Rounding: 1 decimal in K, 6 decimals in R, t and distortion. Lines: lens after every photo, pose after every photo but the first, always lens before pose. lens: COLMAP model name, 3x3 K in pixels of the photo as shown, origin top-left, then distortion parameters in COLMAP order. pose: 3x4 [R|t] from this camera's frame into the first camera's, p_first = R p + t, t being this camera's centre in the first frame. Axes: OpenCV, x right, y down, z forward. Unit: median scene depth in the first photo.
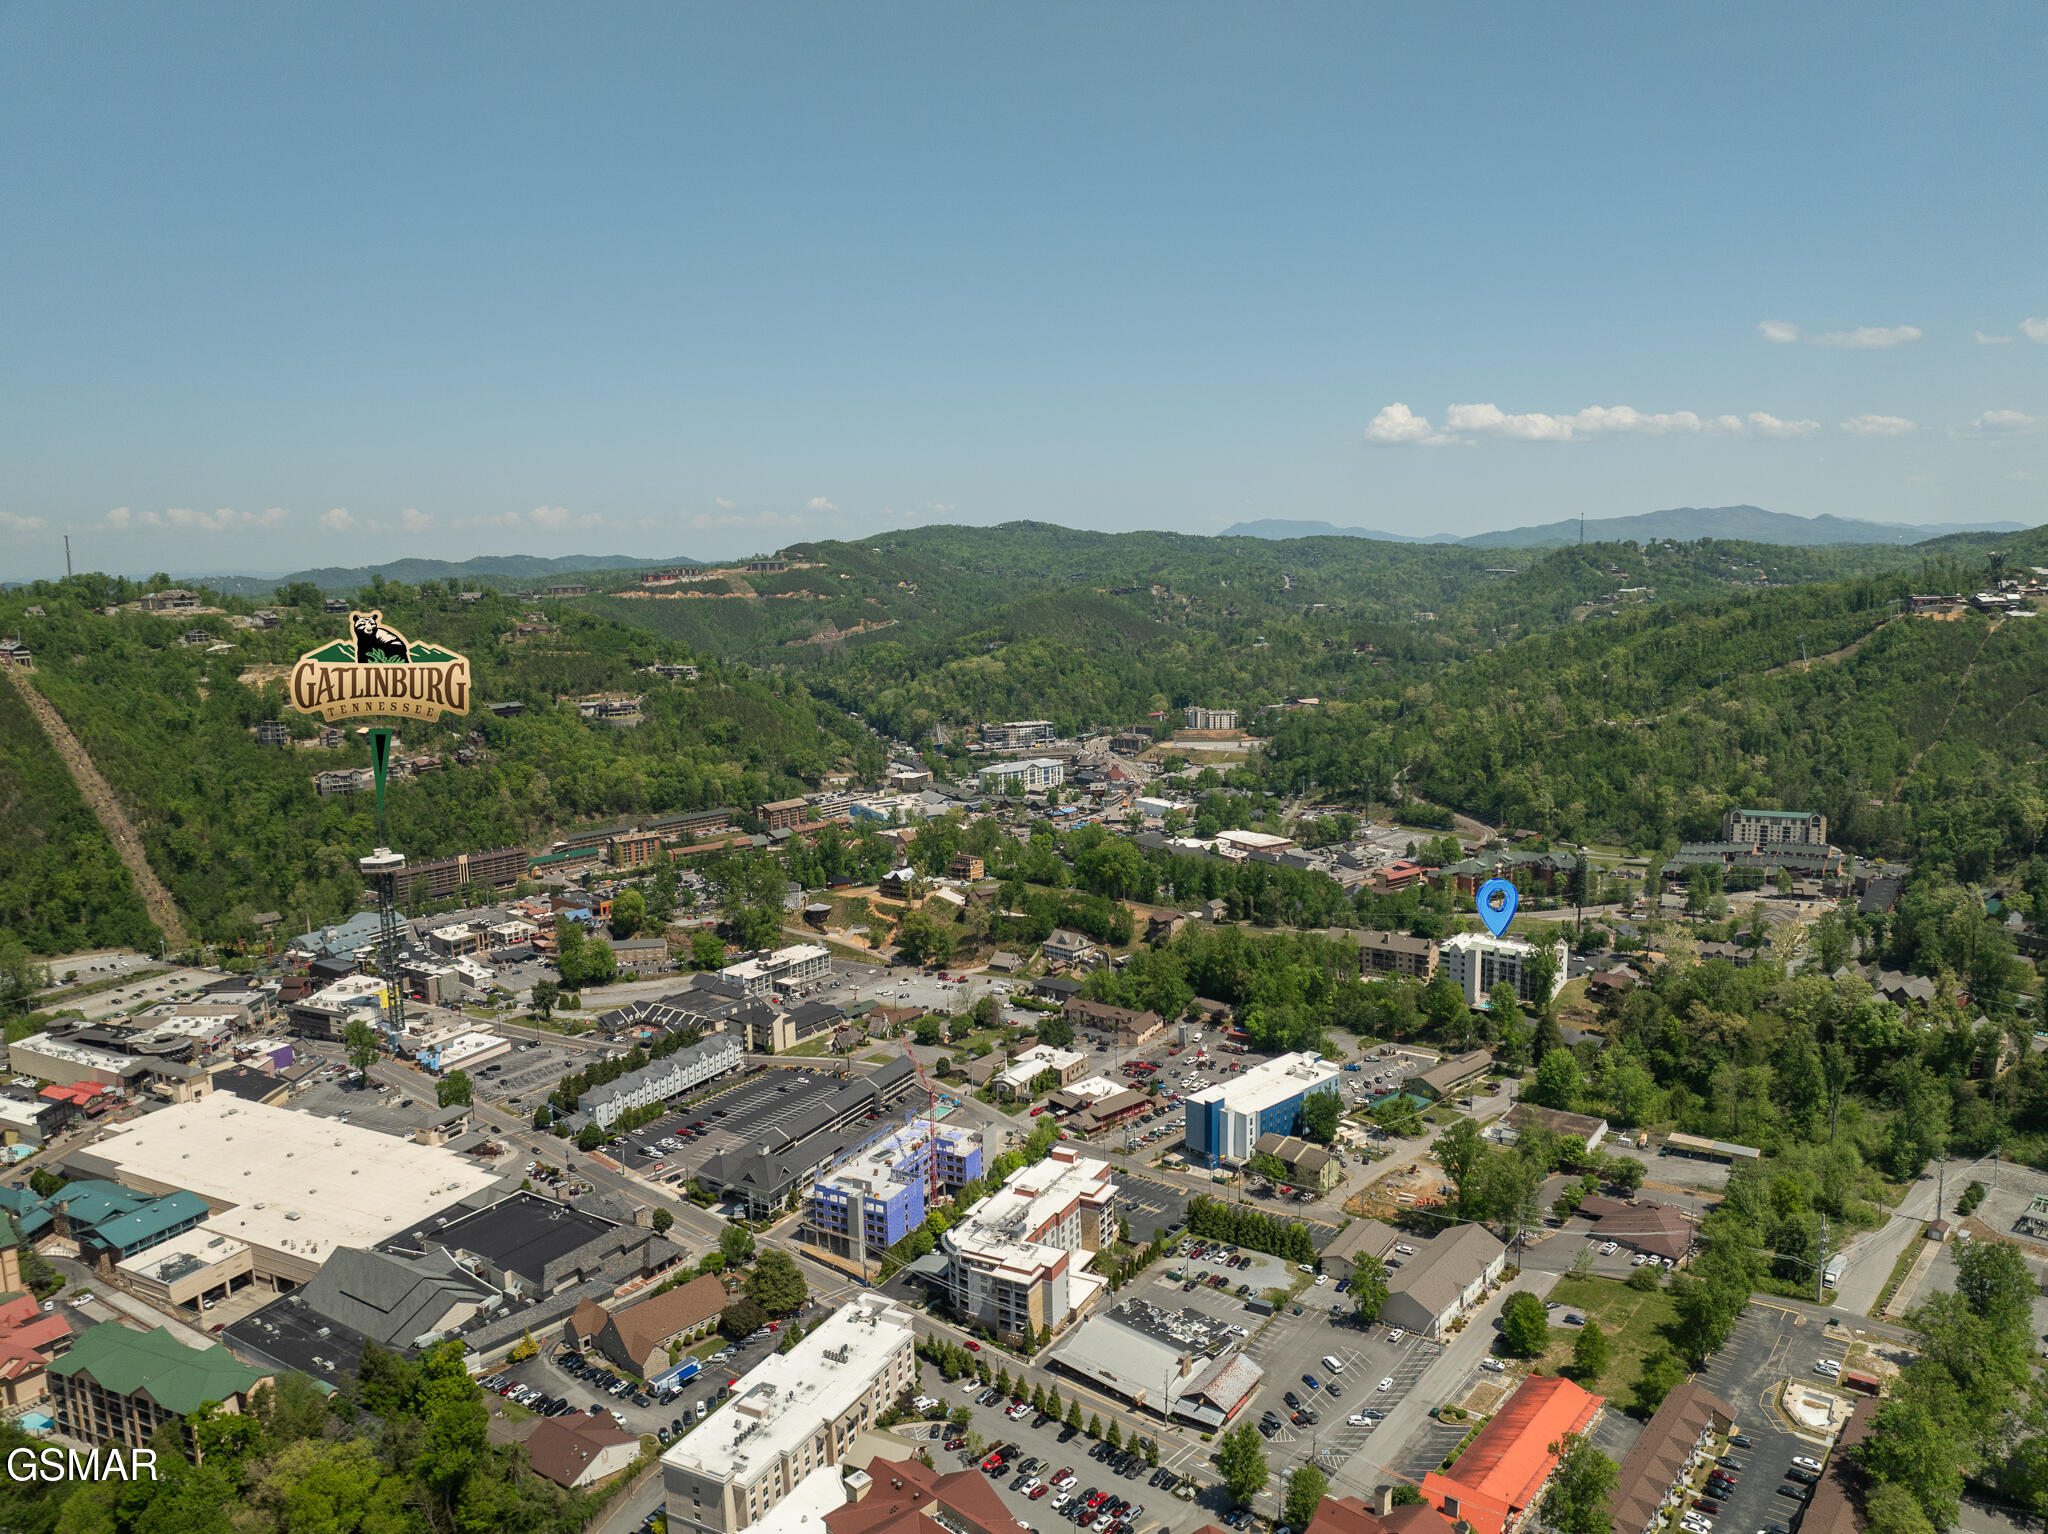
lens RADIAL K [[1431.5, 0, 1028.0], [0, 1431.5, 765.9], [0, 0, 1]] dist [-0.044233, 0.010643]
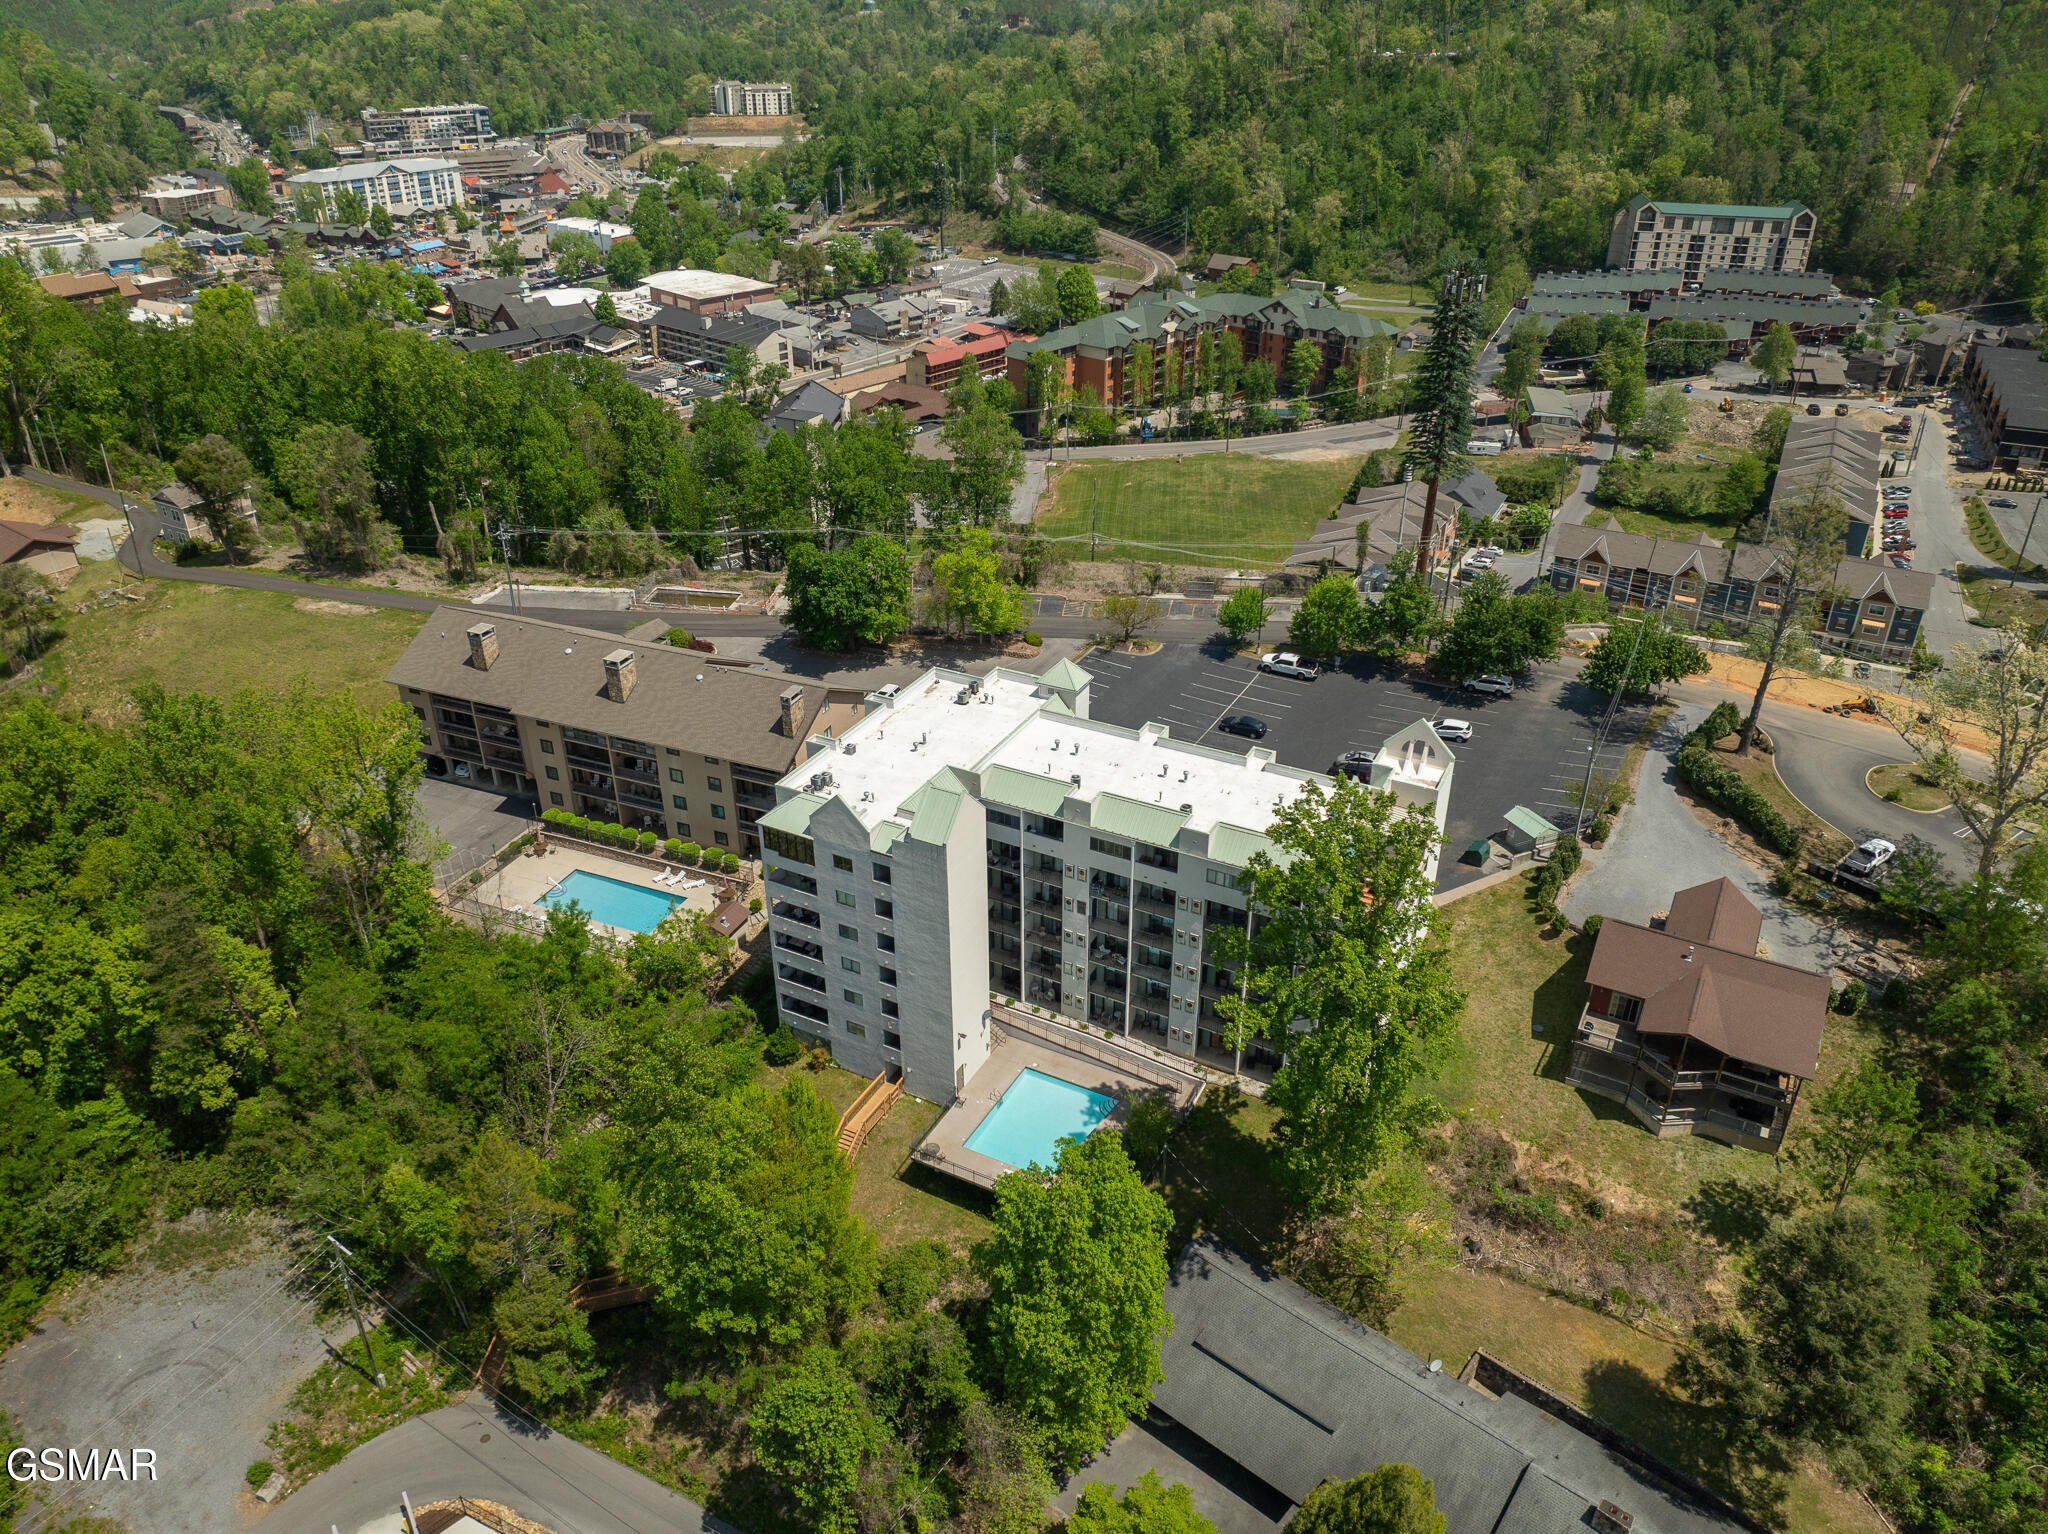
lens RADIAL K [[1431.5, 0, 1028.0], [0, 1431.5, 765.9], [0, 0, 1]] dist [-0.044233, 0.010643]
pose [[0.978454, -0.082291, 0.189355, 0.168202], [0.010222, 0.935320, 0.353656, 0.035478], [-0.206210, -0.344101, 0.916009, 0.487167]]
